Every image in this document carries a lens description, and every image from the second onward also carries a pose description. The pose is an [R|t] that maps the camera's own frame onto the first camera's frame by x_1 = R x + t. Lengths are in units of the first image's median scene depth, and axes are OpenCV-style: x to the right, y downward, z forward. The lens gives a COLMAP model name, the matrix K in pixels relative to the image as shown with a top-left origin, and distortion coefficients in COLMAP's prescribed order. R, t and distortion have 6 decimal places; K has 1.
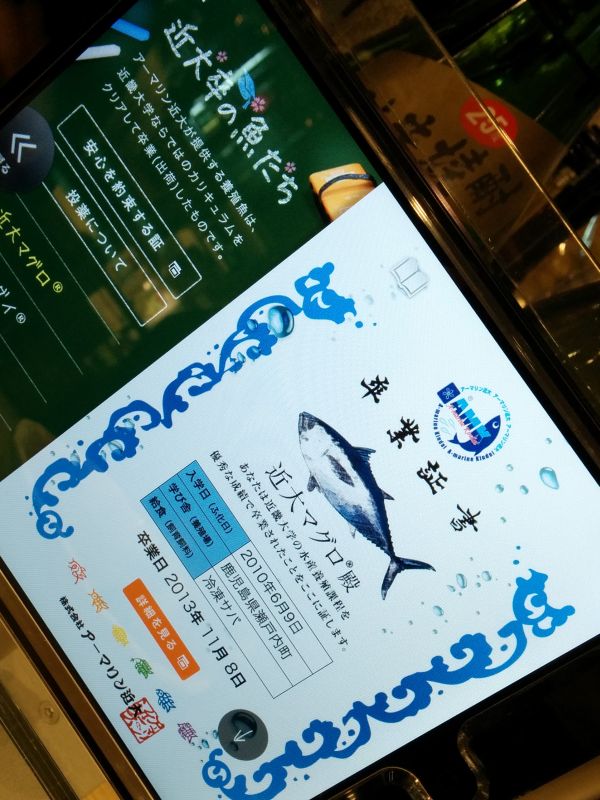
lens RADIAL K [[753.6, 0, 255.2], [0, 753.6, 398.9], [0, 0, 1]] dist [0.040281, -0.036225]
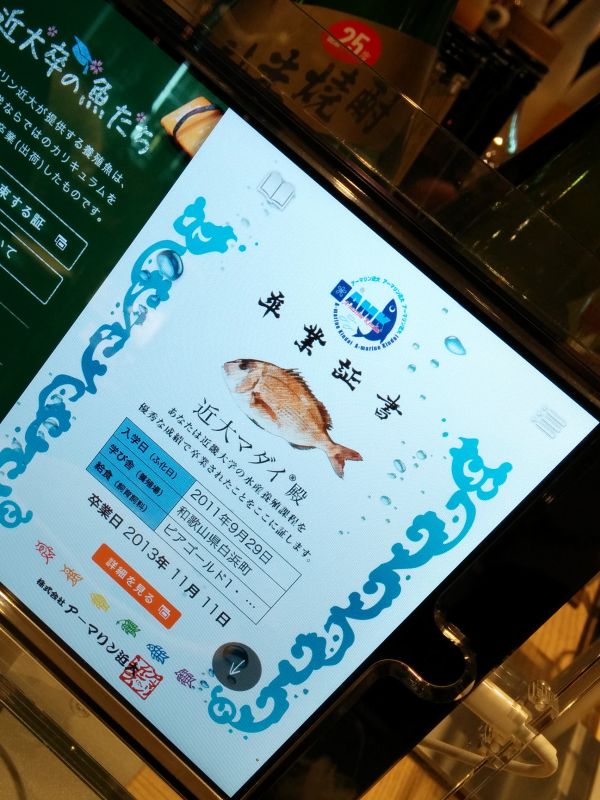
lens RADIAL K [[753.6, 0, 255.2], [0, 753.6, 398.9], [0, 0, 1]] dist [0.040281, -0.036225]
pose [[0.969963, -0.241581, -0.028466, 0.130787], [0.241221, 0.970346, -0.015537, 0.118300], [0.031375, 0.008204, 0.999474, -0.028390]]
